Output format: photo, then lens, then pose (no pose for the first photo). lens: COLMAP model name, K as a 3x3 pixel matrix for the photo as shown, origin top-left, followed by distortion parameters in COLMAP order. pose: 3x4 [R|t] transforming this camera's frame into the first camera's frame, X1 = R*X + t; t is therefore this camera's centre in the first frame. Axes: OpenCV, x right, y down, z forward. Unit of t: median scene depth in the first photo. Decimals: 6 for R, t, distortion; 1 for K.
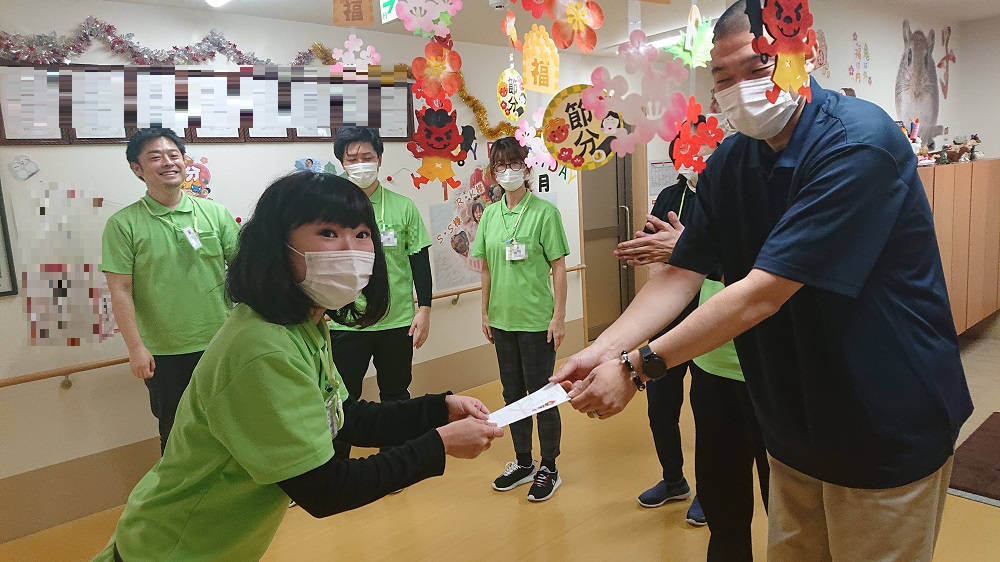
lens RADIAL K [[687.3, 0, 498.8], [0, 687.3, 293.8], [0, 0, 1]] dist [0.106372, -0.027473]
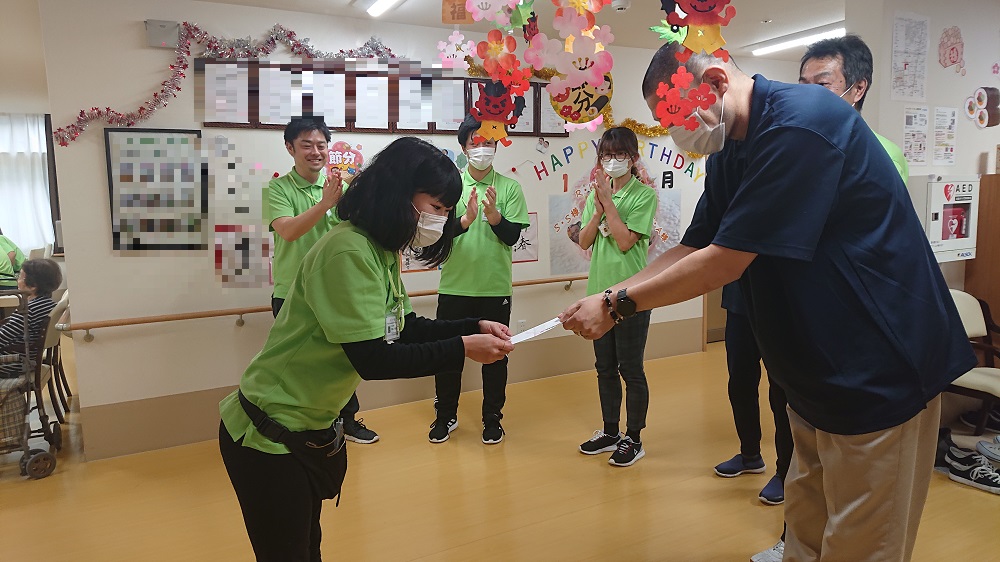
lens RADIAL K [[687.3, 0, 495.7], [0, 687.3, 306.2], [0, 0, 1]] dist [0.106372, -0.027473]
pose [[0.973210, 0.072499, -0.218187, 0.097379], [-0.071413, 0.997364, 0.012869, 0.055432], [0.218545, 0.003057, 0.975822, -0.106102]]
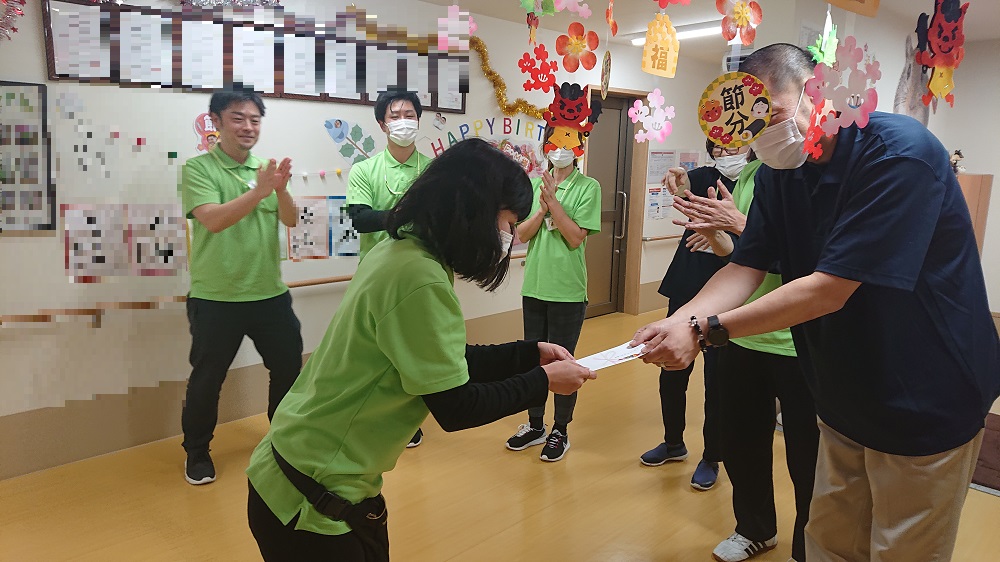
lens RADIAL K [[687.3, 0, 501.9], [0, 687.3, 288.0], [0, 0, 1]] dist [0.106372, -0.027473]
pose [[0.995653, 0.072840, 0.058039, -0.107384], [-0.074083, 0.997060, 0.019557, 0.021177], [-0.056444, -0.023771, 0.998123, -0.050495]]
